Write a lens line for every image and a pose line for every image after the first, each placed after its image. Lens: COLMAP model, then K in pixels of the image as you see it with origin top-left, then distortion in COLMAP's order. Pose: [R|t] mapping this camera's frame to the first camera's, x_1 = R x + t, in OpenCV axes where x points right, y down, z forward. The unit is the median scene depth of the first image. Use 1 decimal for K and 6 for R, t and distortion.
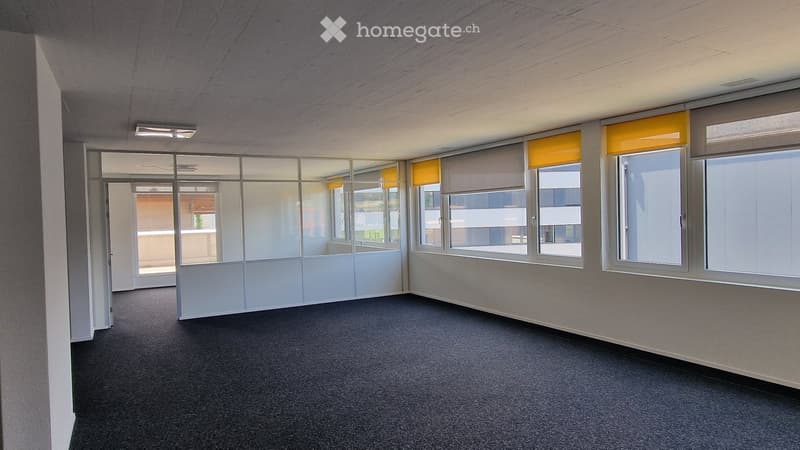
lens RADIAL K [[501.3, 0, 394.1], [0, 501.3, 228.6], [0, 0, 1]] dist [0.006033, 0.004082]
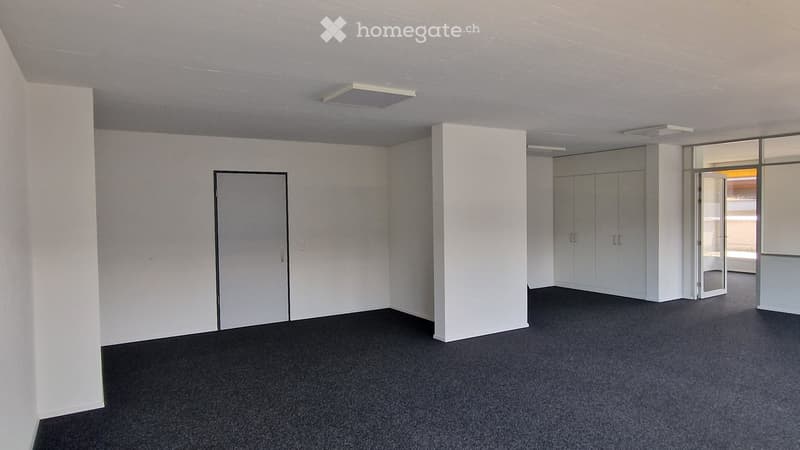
lens RADIAL K [[501.3, 0, 393.7], [0, 501.3, 223.8], [0, 0, 1]] dist [0.006033, 0.004082]
pose [[0.022669, 0.050755, -0.998454, 0.608548], [-0.013908, 0.998630, 0.050448, -0.025300], [0.999646, 0.012743, 0.023344, 0.308734]]
